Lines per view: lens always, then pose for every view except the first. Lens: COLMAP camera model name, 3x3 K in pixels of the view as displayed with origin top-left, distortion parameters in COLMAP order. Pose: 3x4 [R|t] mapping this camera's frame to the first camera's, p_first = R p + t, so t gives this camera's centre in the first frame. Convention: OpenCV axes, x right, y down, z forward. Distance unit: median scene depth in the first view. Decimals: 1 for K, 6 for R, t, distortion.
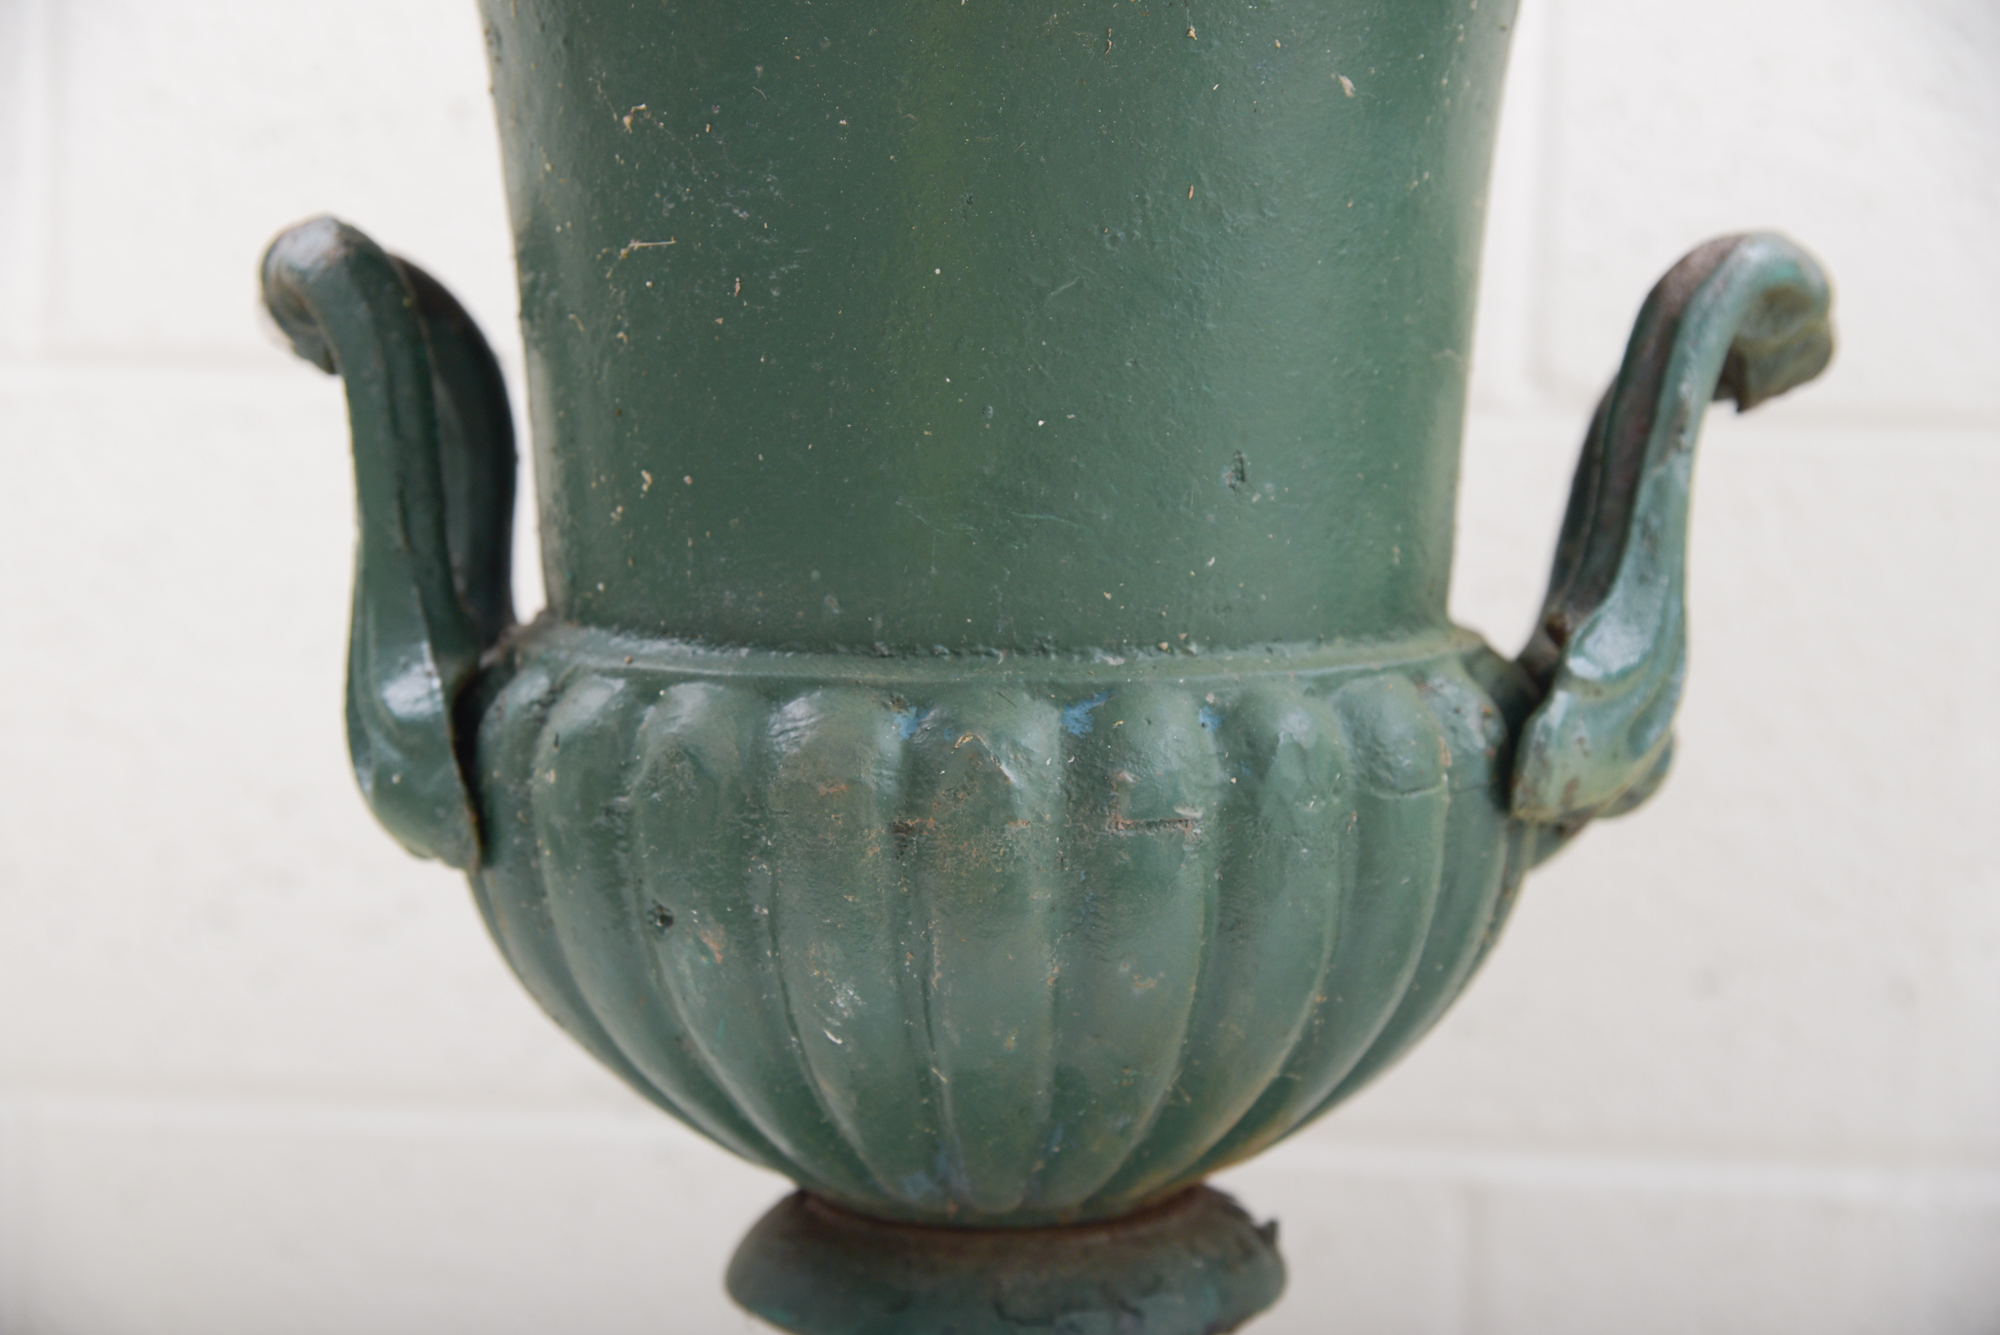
lens RADIAL K [[3293.8, 0, 1000.0], [0, 3293.8, 667.5], [0, 0, 1]] dist [0.071860, 0.237093]
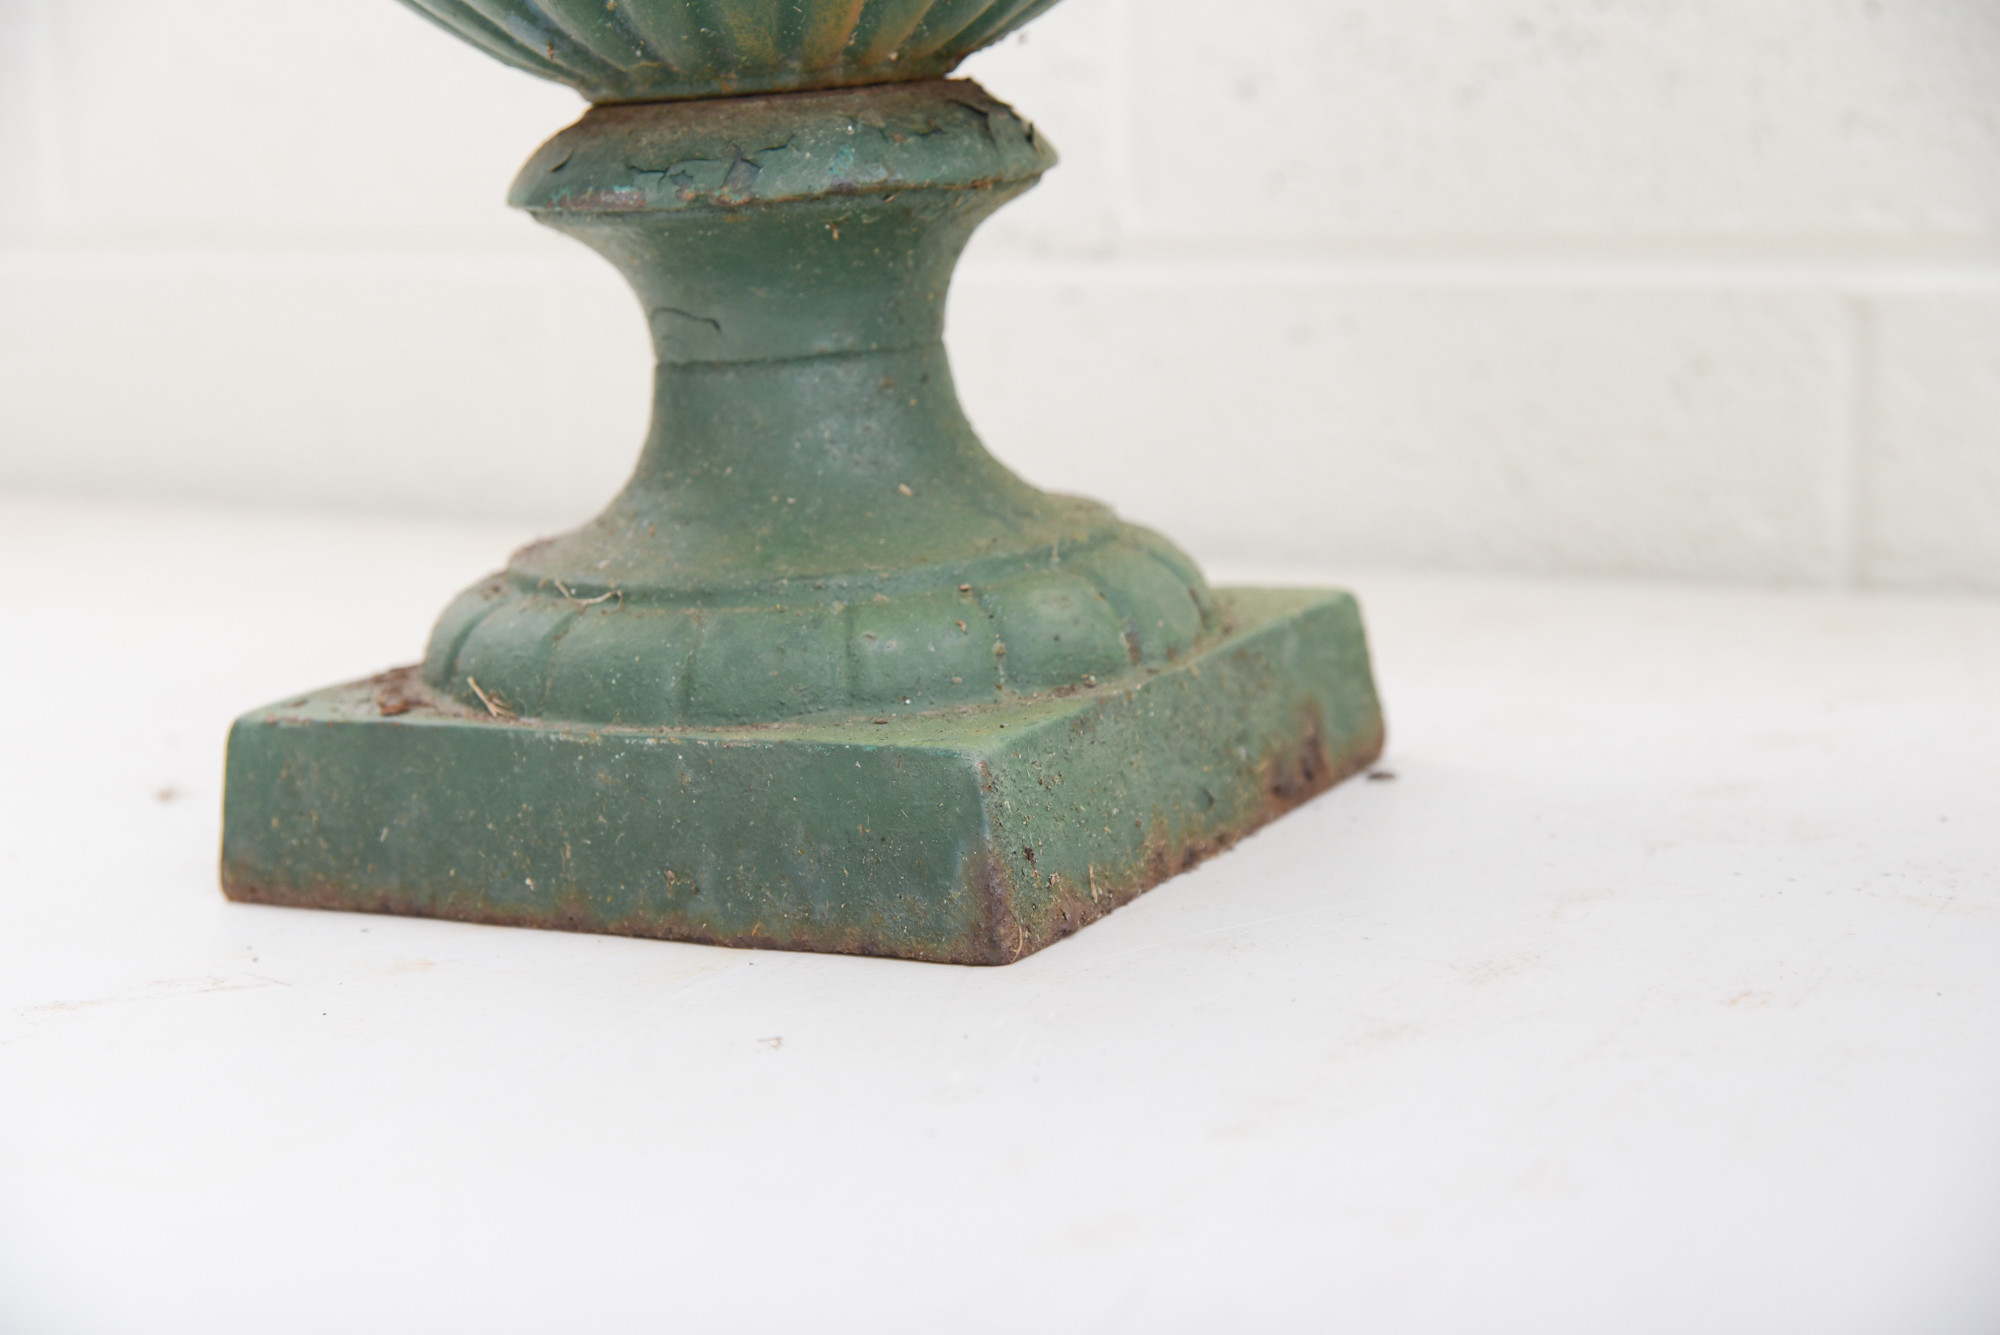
lens RADIAL K [[3293.8, 0, 1000.0], [0, 3293.8, 667.5], [0, 0, 1]] dist [0.071860, 0.237093]
pose [[0.881648, 0.027306, -0.471118, 0.651298], [0.028234, 0.993484, 0.110419, 0.263711], [0.471063, -0.110652, 0.875132, 0.144491]]
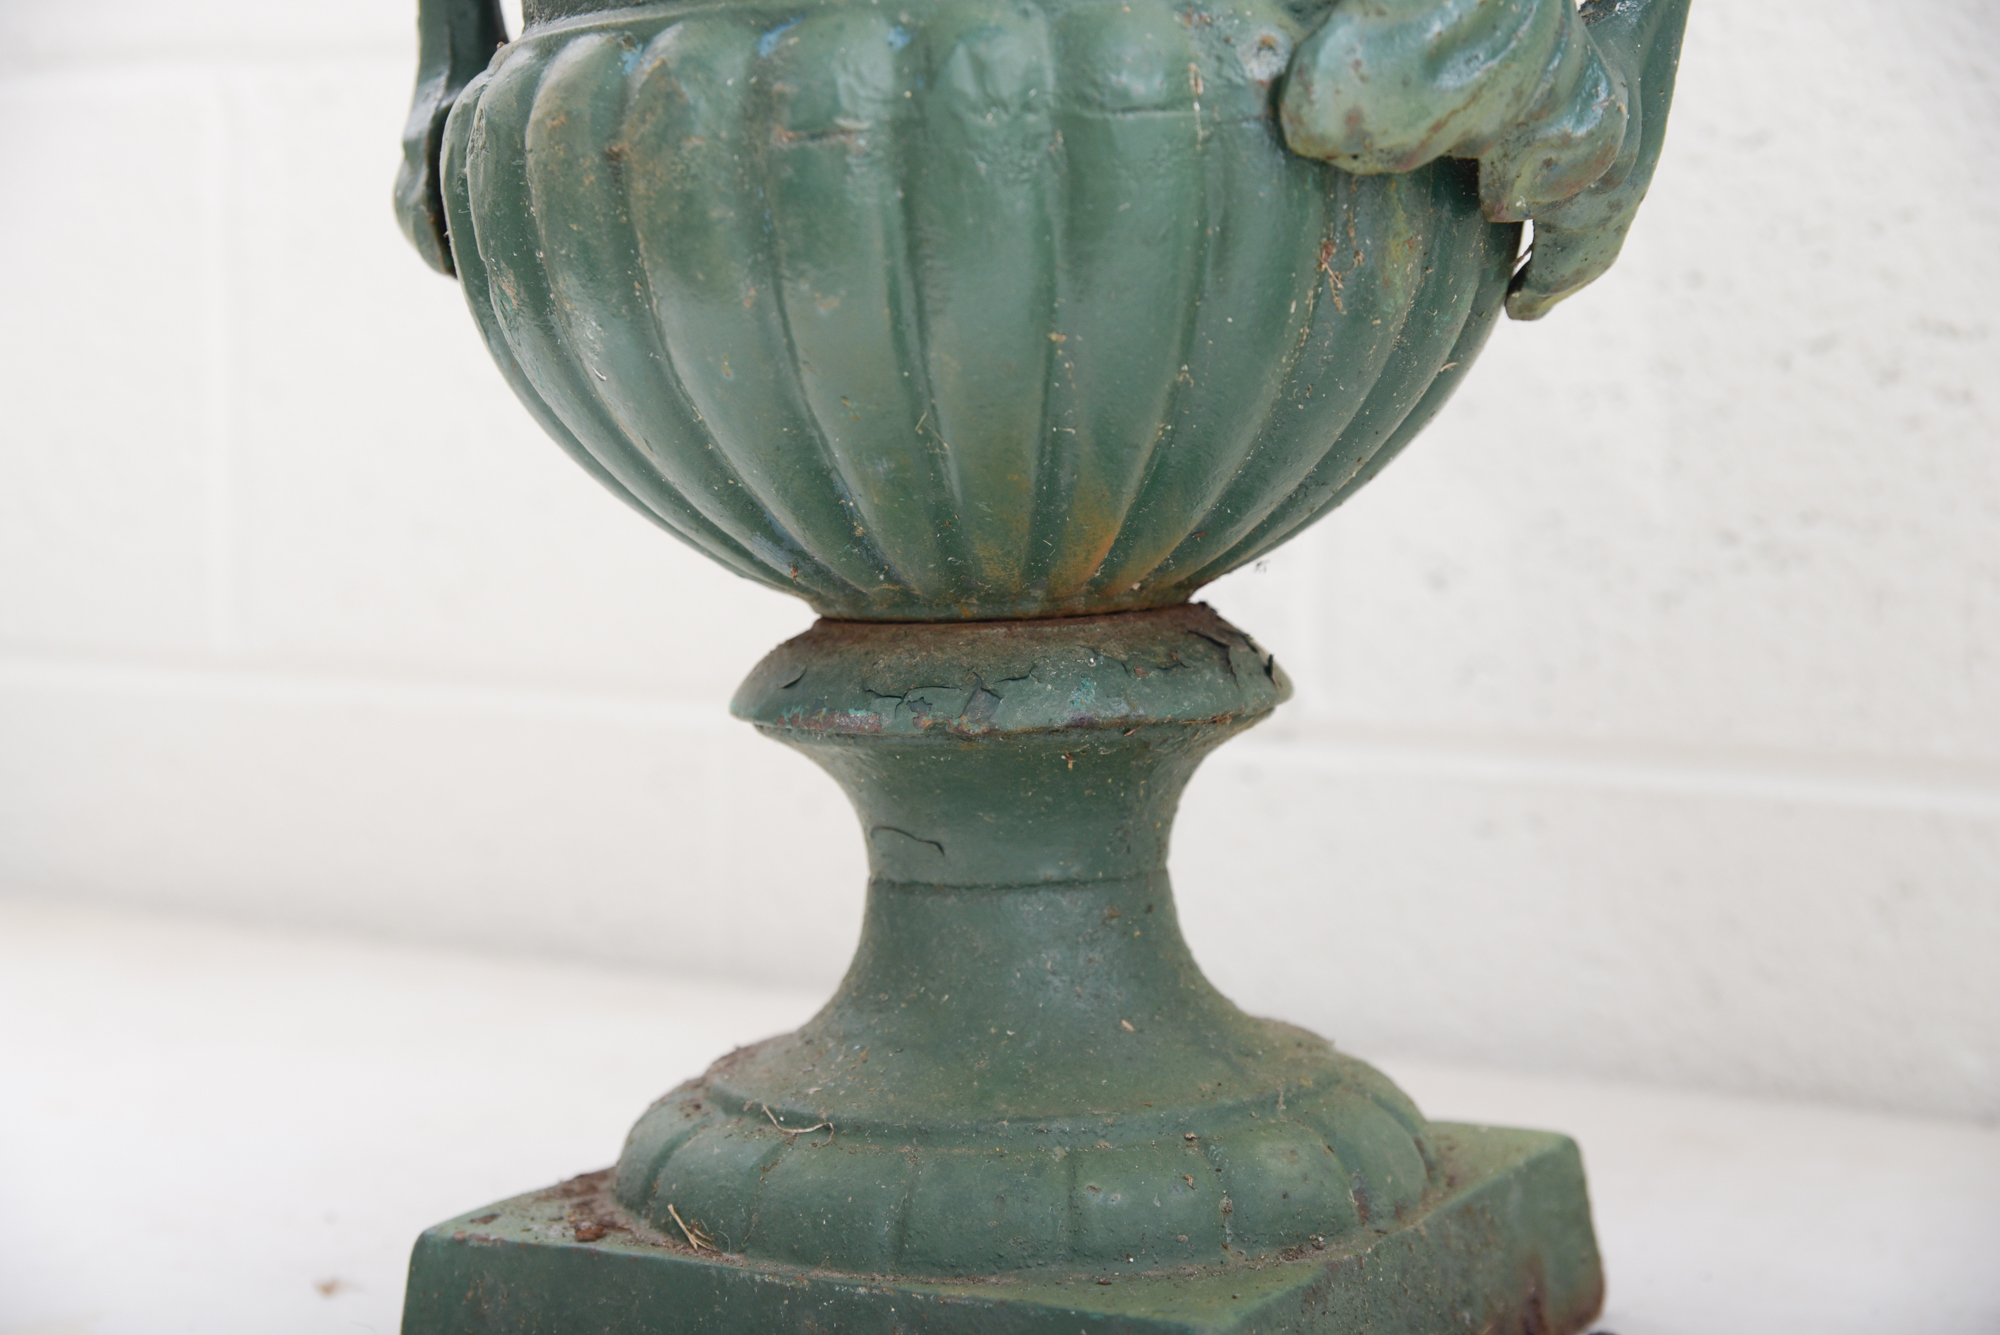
lens RADIAL K [[3293.8, 0, 1000.0], [0, 3293.8, 667.5], [0, 0, 1]] dist [0.071860, 0.237093]
pose [[0.871094, 0.011377, -0.490985, 0.585251], [-0.013465, 0.999909, -0.000721, 0.207302], [0.490932, 0.007239, 0.871168, 0.150029]]
